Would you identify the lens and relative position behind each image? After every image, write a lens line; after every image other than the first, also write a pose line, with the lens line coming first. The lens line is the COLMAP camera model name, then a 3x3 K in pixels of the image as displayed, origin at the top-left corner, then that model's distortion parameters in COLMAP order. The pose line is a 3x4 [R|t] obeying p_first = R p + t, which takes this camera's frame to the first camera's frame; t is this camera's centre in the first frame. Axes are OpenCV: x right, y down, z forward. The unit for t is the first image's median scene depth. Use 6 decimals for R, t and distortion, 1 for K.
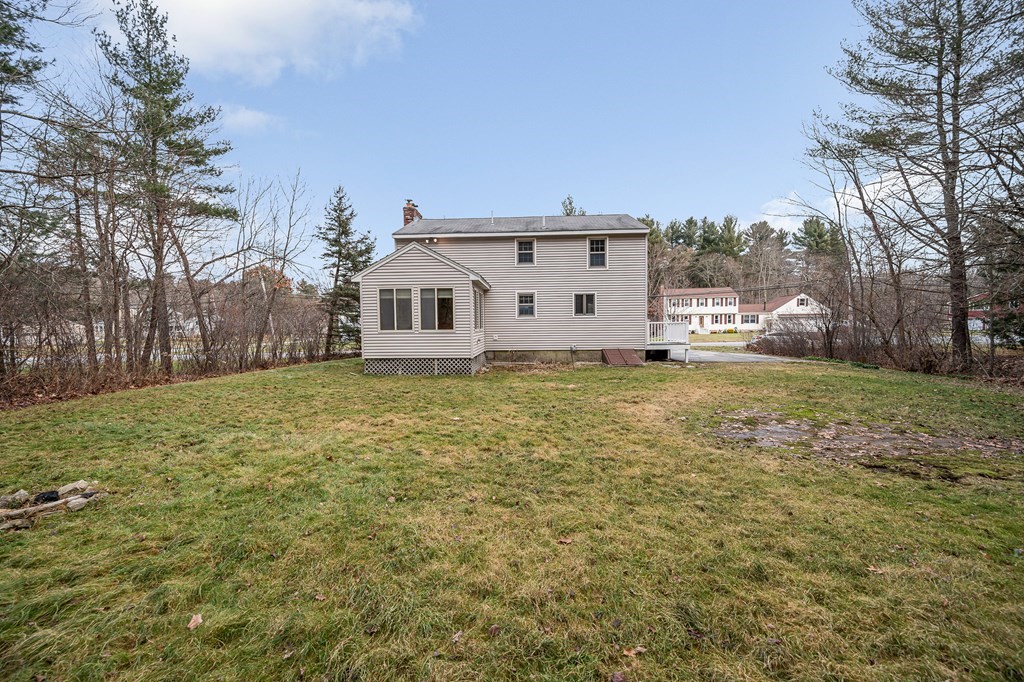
lens RADIAL K [[412.8, 0, 512.0], [0, 412.8, 342.2], [0, 0, 1]] dist [0.000803, 0.000995]
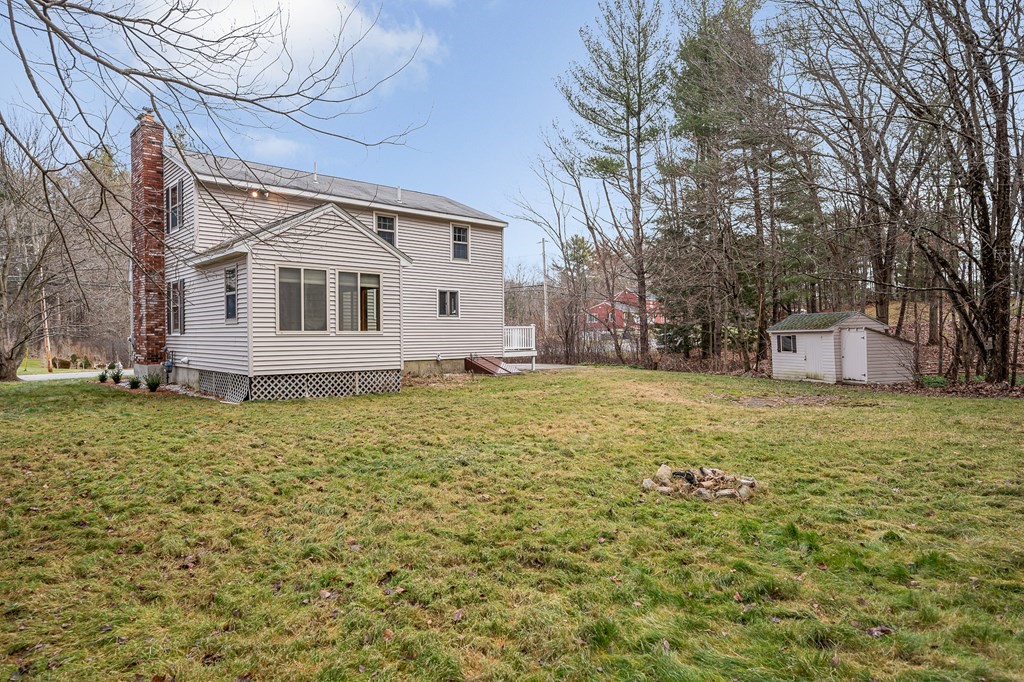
lens RADIAL K [[577.7, 0, 510.0], [0, 577.7, 342.5], [0, 0, 1]] dist [0.020788, 0.000103]
pose [[0.730120, -0.003039, 0.683312, -0.666629], [0.019893, 0.999661, -0.016810, 0.011136], [-0.683029, 0.025866, 0.729933, 0.096094]]
